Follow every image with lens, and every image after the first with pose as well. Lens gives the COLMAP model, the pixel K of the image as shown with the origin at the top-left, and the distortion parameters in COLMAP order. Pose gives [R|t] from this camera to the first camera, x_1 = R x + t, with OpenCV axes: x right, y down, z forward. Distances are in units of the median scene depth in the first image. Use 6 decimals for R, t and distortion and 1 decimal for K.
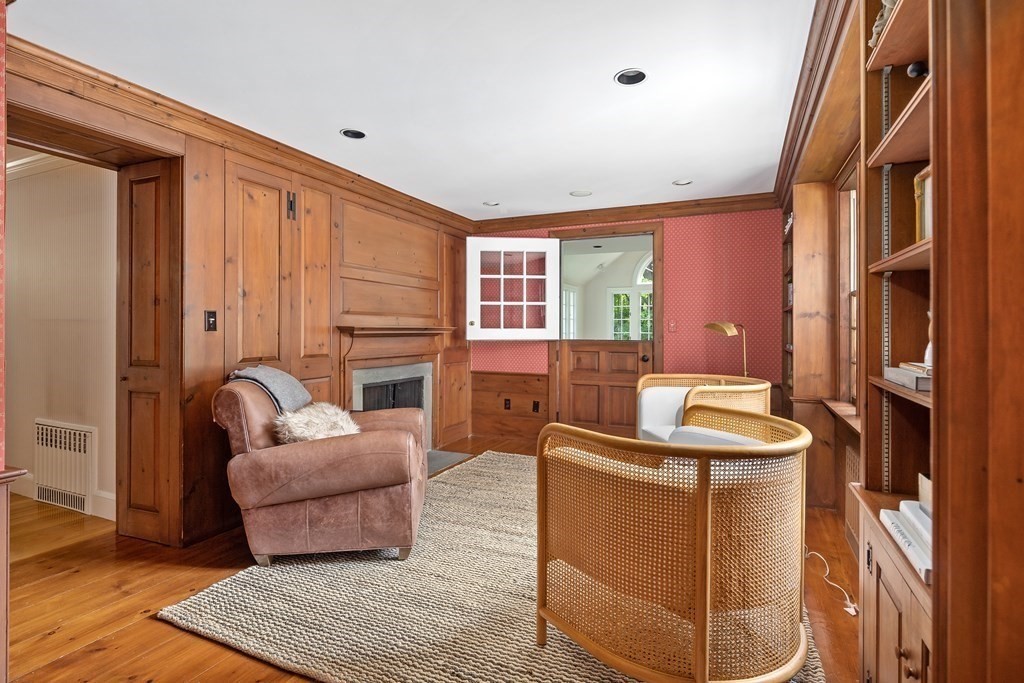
lens RADIAL K [[499.2, 0, 512.0], [0, 499.2, 333.8], [0, 0, 1]] dist [0.003996, -0.003218]
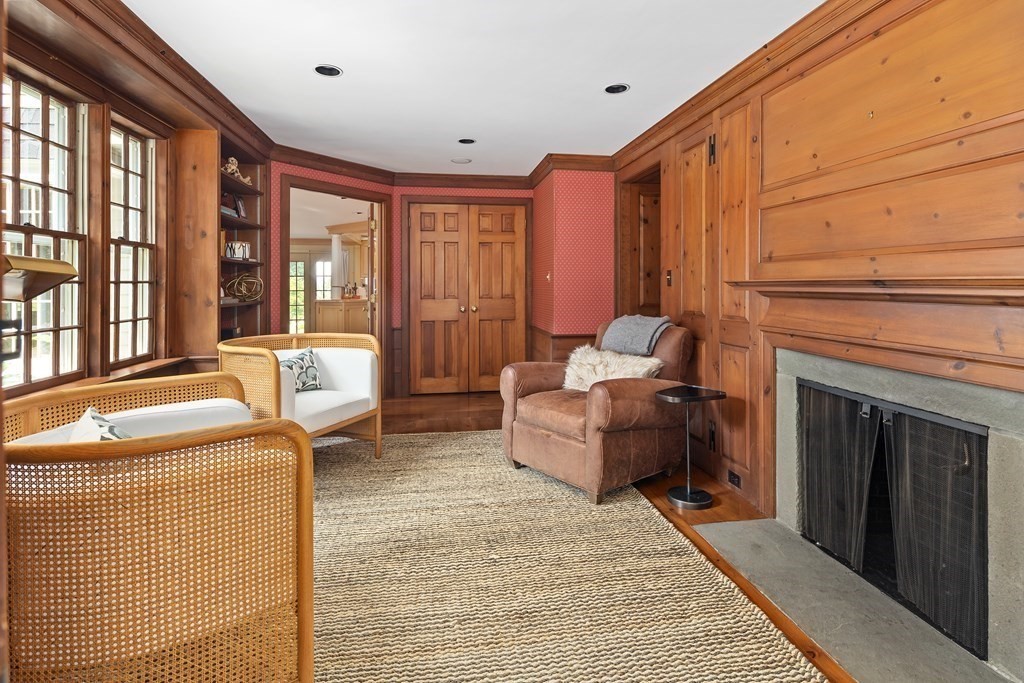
lens RADIAL K [[499.2, 0, 512.0], [0, 499.2, 283.7], [0, 0, 1]] dist [0.003996, -0.003218]
pose [[-0.828034, 0.002036, -0.560674, 0.361796], [-0.000895, 0.999987, 0.004953, -0.014464], [0.560677, 0.004603, -0.828022, 1.495352]]
